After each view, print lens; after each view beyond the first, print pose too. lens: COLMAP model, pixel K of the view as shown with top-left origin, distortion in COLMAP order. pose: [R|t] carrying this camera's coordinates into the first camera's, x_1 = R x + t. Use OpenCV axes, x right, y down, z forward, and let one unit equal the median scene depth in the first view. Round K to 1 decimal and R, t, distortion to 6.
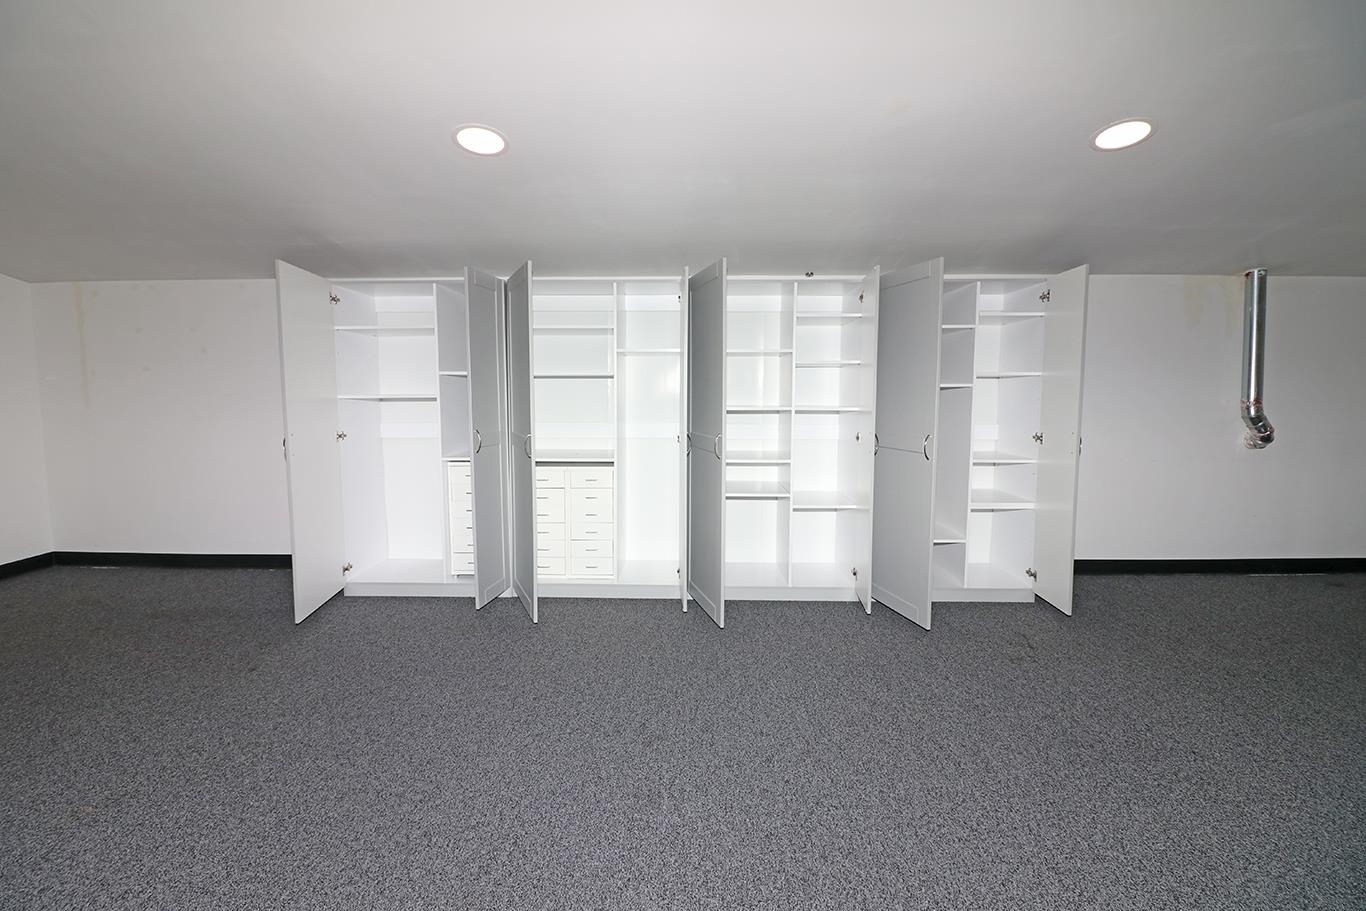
lens RADIAL K [[627.7, 0, 688.6], [0, 627.7, 450.2], [0, 0, 1]] dist [-0.009212, -0.005877]
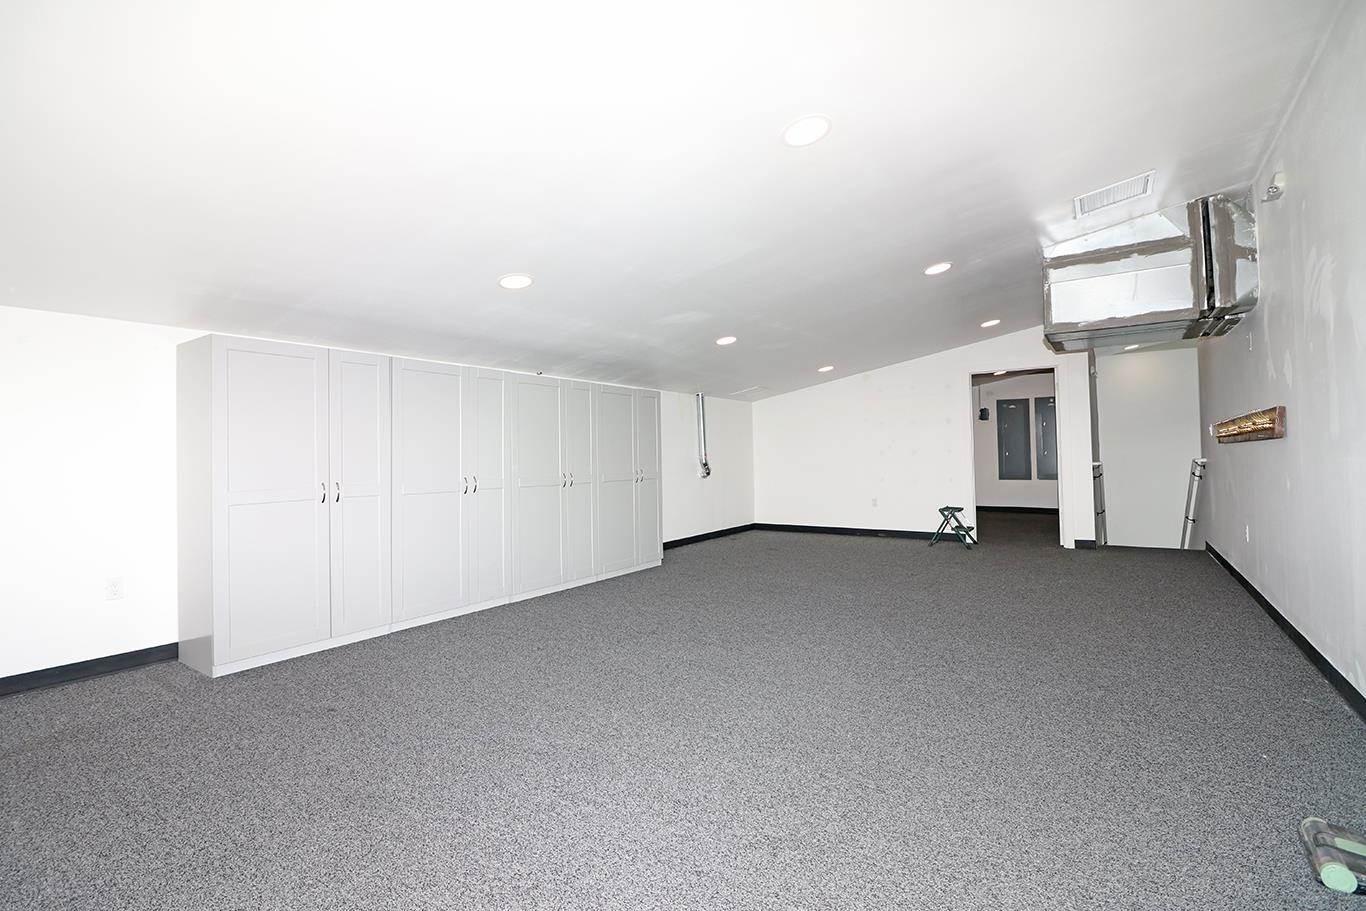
lens RADIAL K [[627.7, 0, 672.6], [0, 627.7, 448.7], [0, 0, 1]] dist [-0.009212, -0.005877]
pose [[0.550178, 0.004210, 0.835037, -1.445527], [0.082768, 0.994788, -0.059549, 0.023255], [-0.830936, 0.101876, 0.546962, -0.095422]]
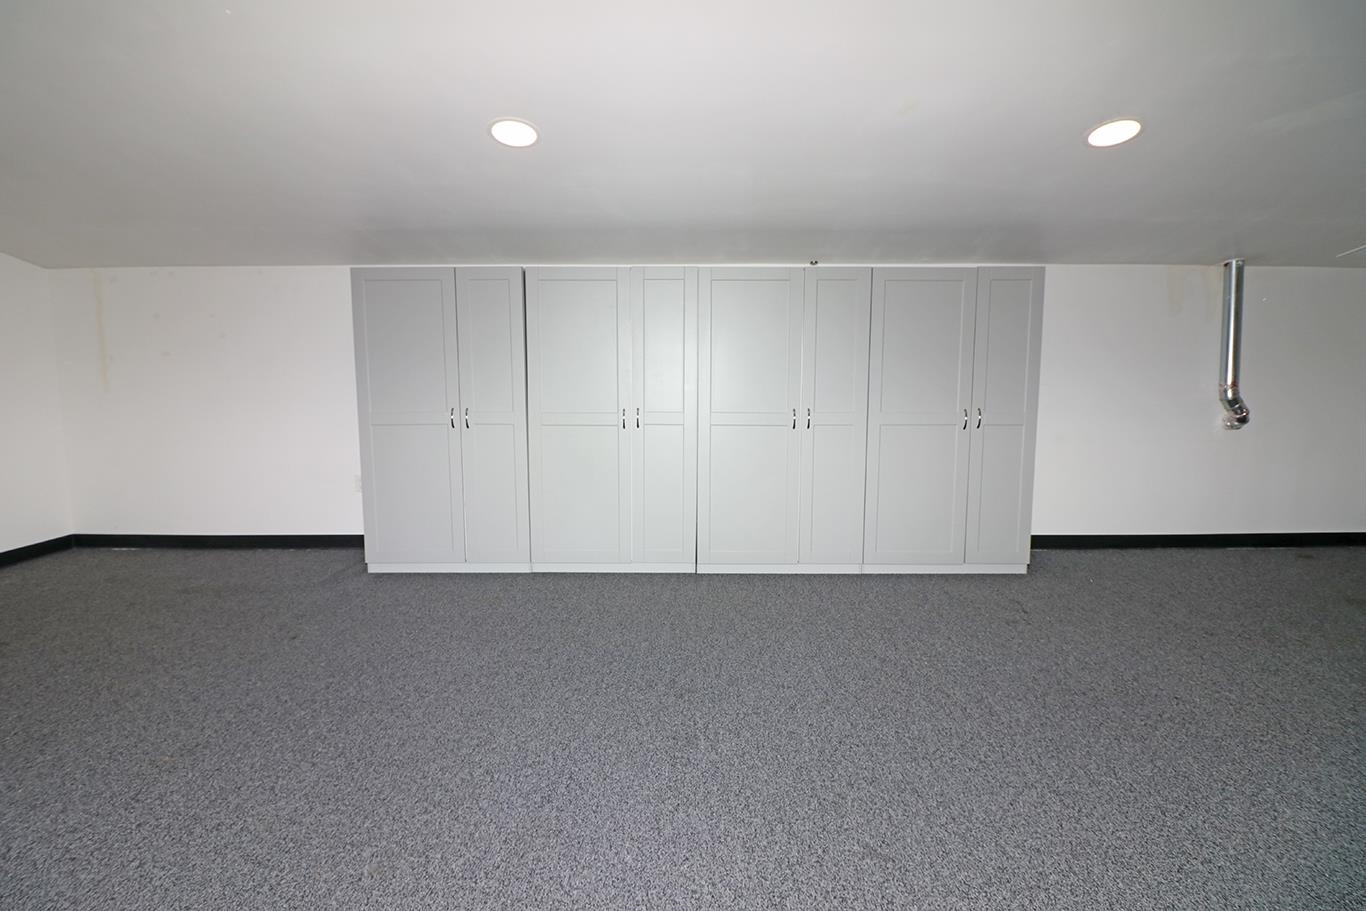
lens RADIAL K [[627.7, 0, 686.3], [0, 627.7, 450.1], [0, 0, 1]] dist [-0.009212, -0.005877]
pose [[0.999789, -0.002882, 0.020318, -0.066313], [0.002601, 0.999901, 0.013859, 0.025613], [-0.020356, -0.013804, 0.999698, -0.069688]]
